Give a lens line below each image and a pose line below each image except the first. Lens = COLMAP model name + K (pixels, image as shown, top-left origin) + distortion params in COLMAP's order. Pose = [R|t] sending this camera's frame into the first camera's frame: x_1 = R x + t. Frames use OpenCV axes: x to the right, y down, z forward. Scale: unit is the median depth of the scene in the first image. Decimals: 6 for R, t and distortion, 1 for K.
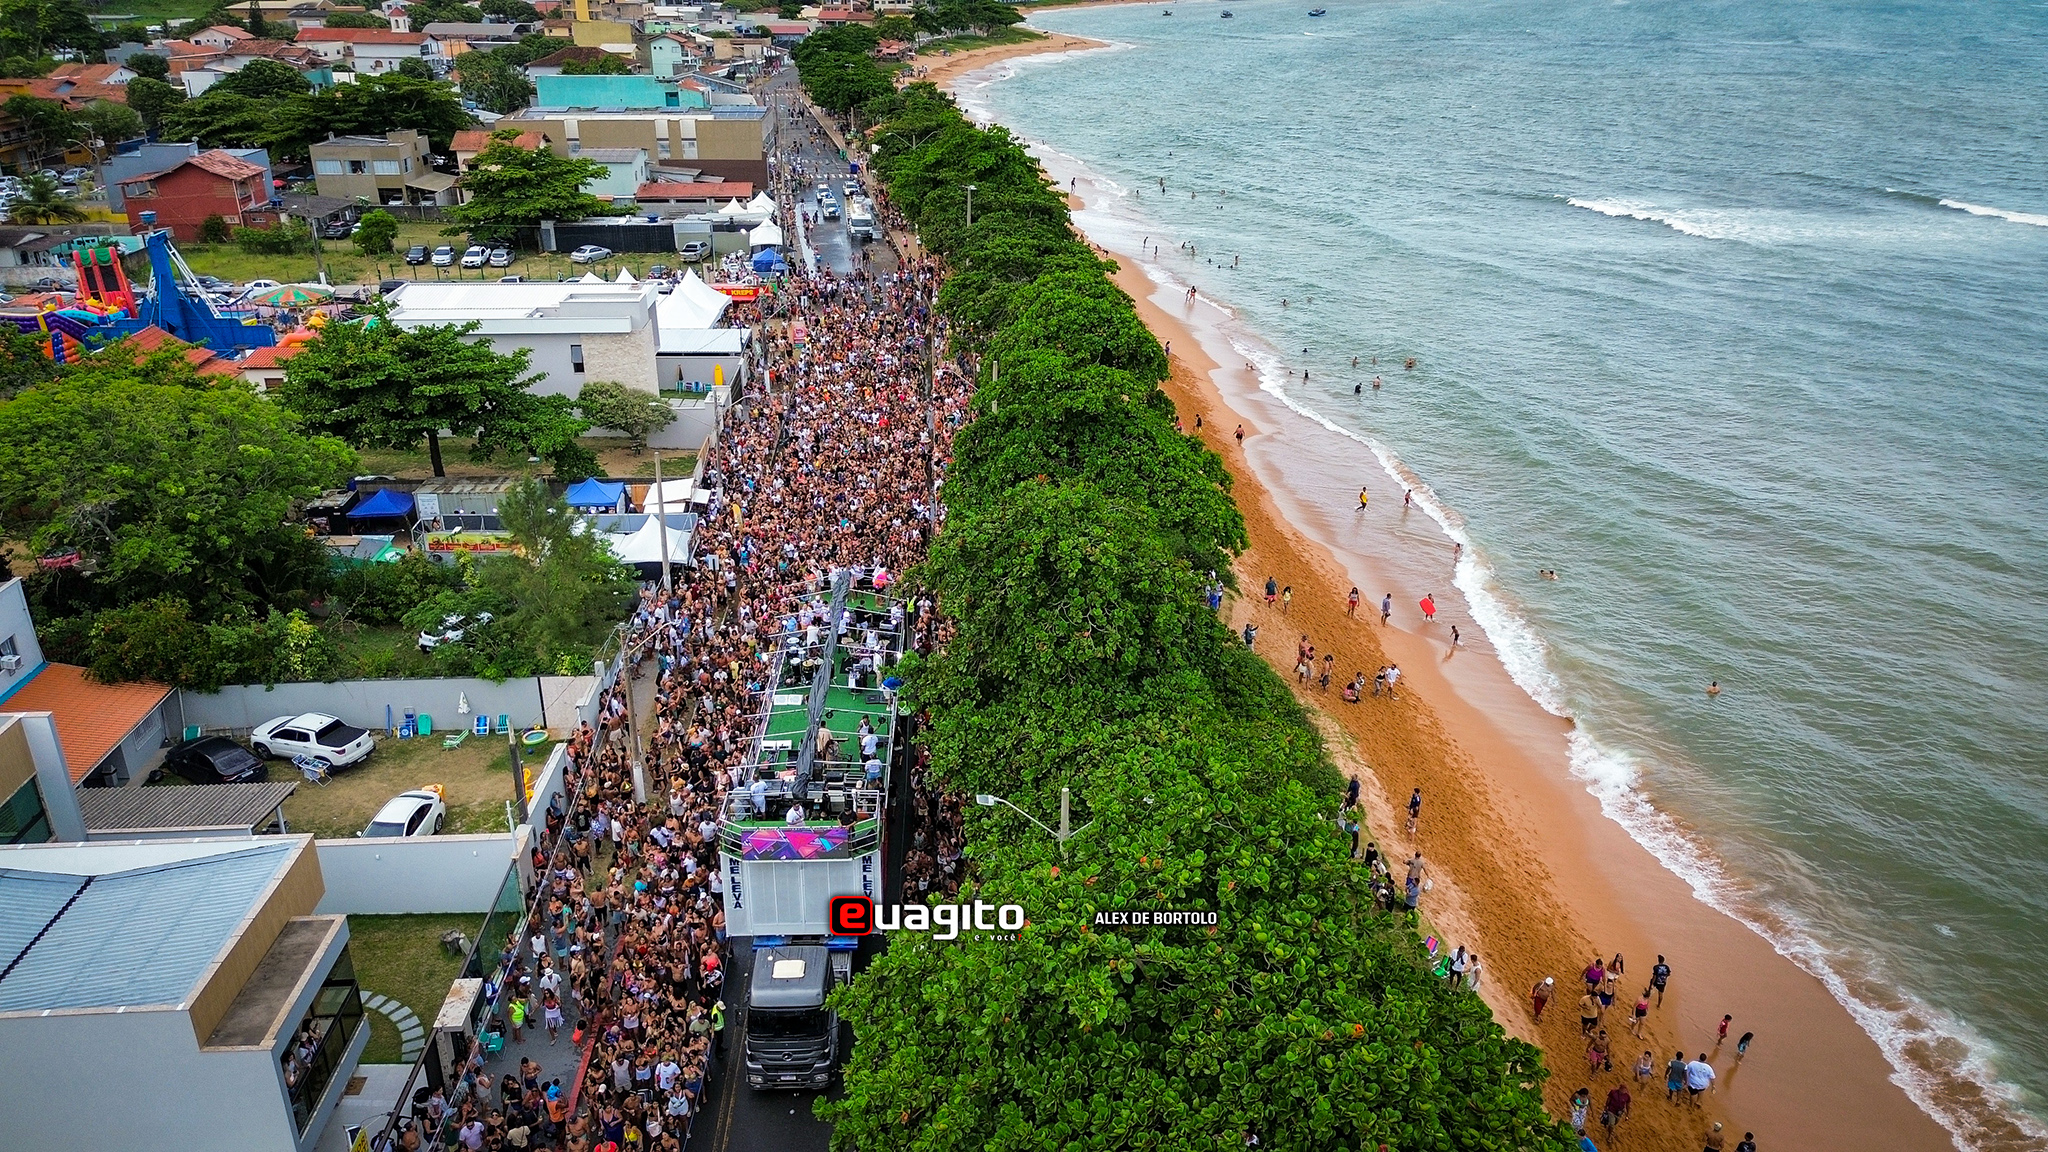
lens RADIAL K [[1485.8, 0, 1034.4], [0, 1485.8, 575.2], [0, 0, 1]] dist [0.070376, -0.077469]
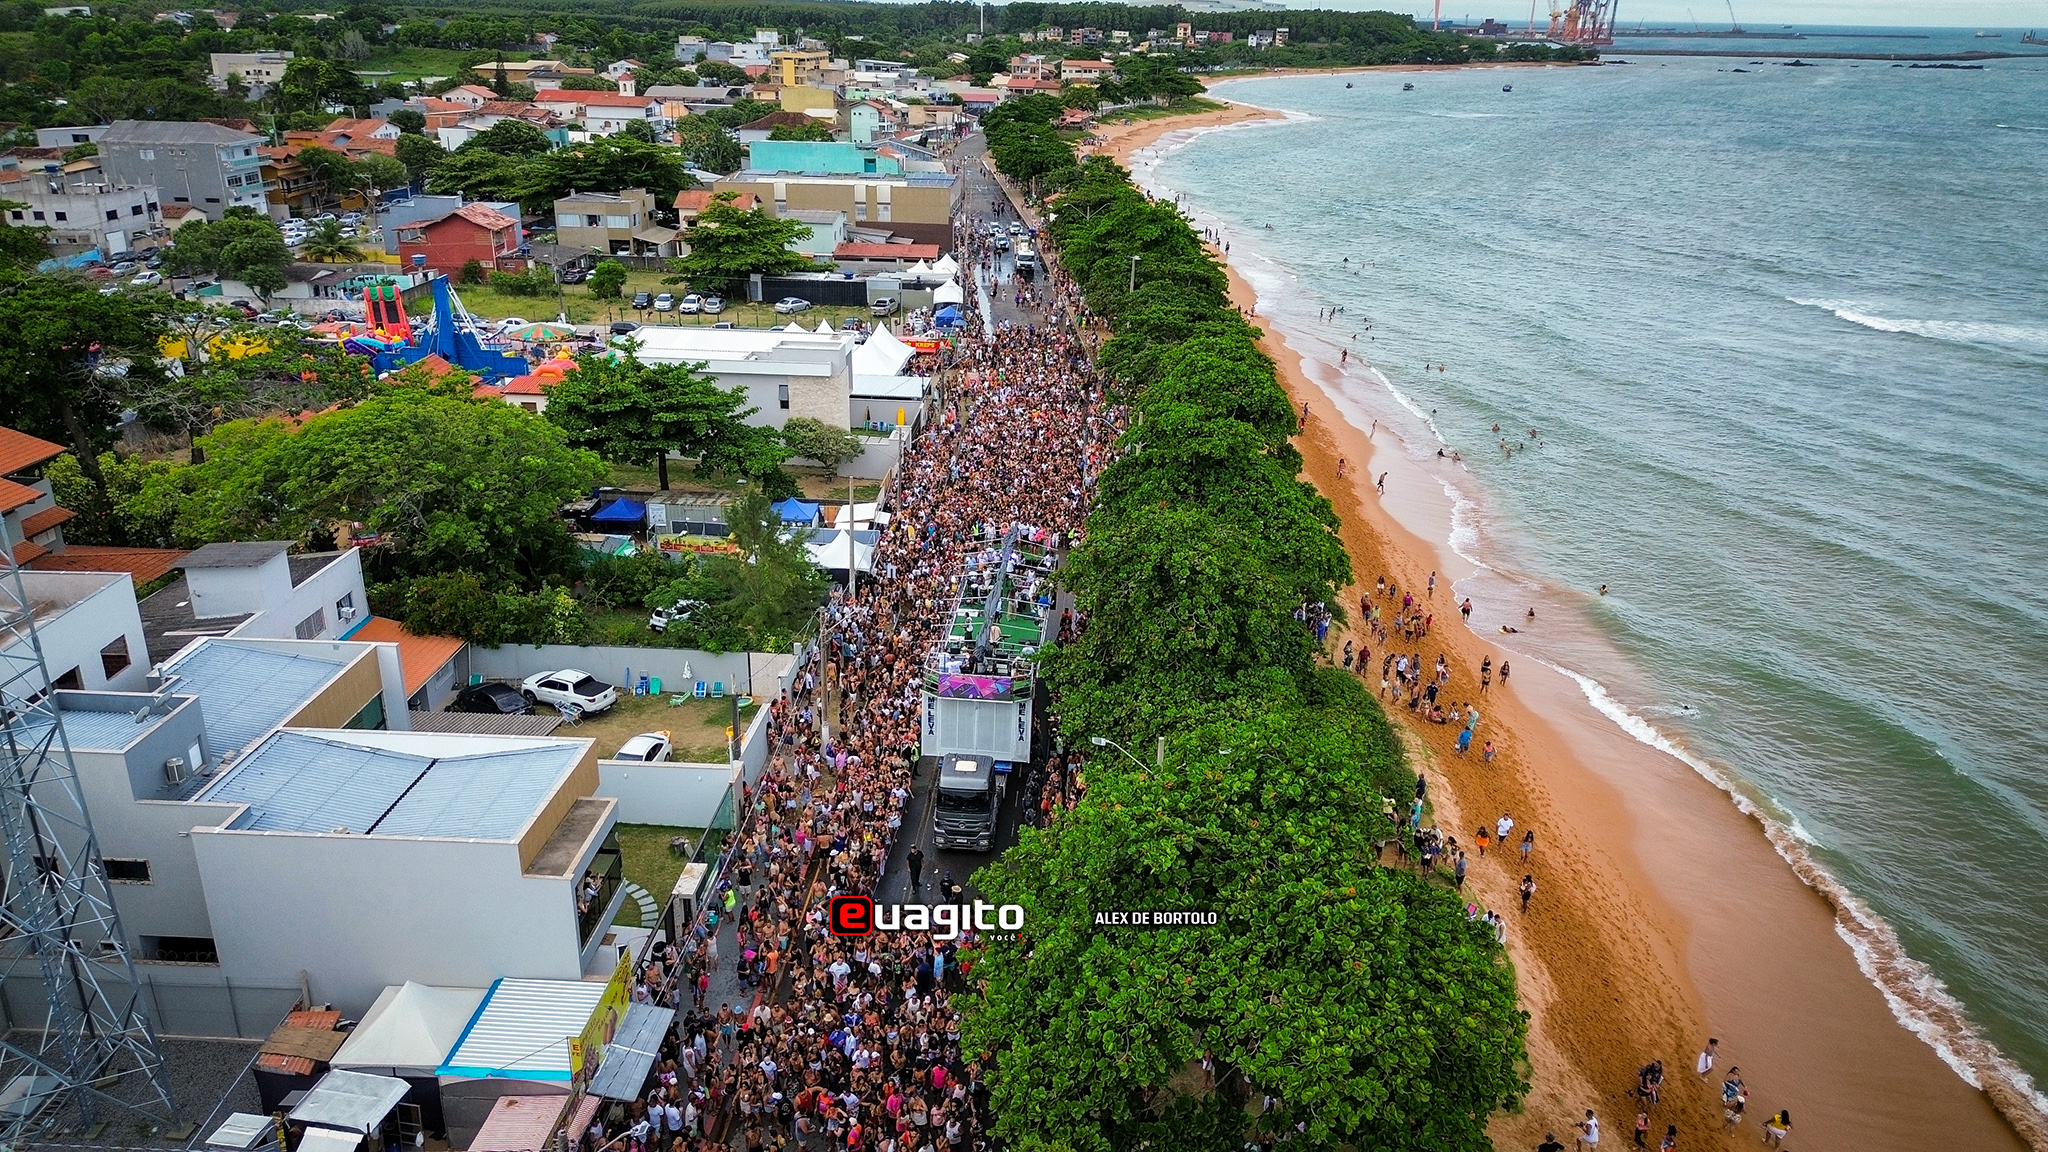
lens RADIAL K [[1485.8, 0, 1029.1], [0, 1485.8, 565.4], [0, 0, 1]] dist [0.070376, -0.077469]
pose [[0.992563, 0.055172, -0.108513, 0.017545], [-0.059911, 0.997365, -0.040904, 0.024972], [0.105970, 0.047101, 0.993253, -0.138310]]
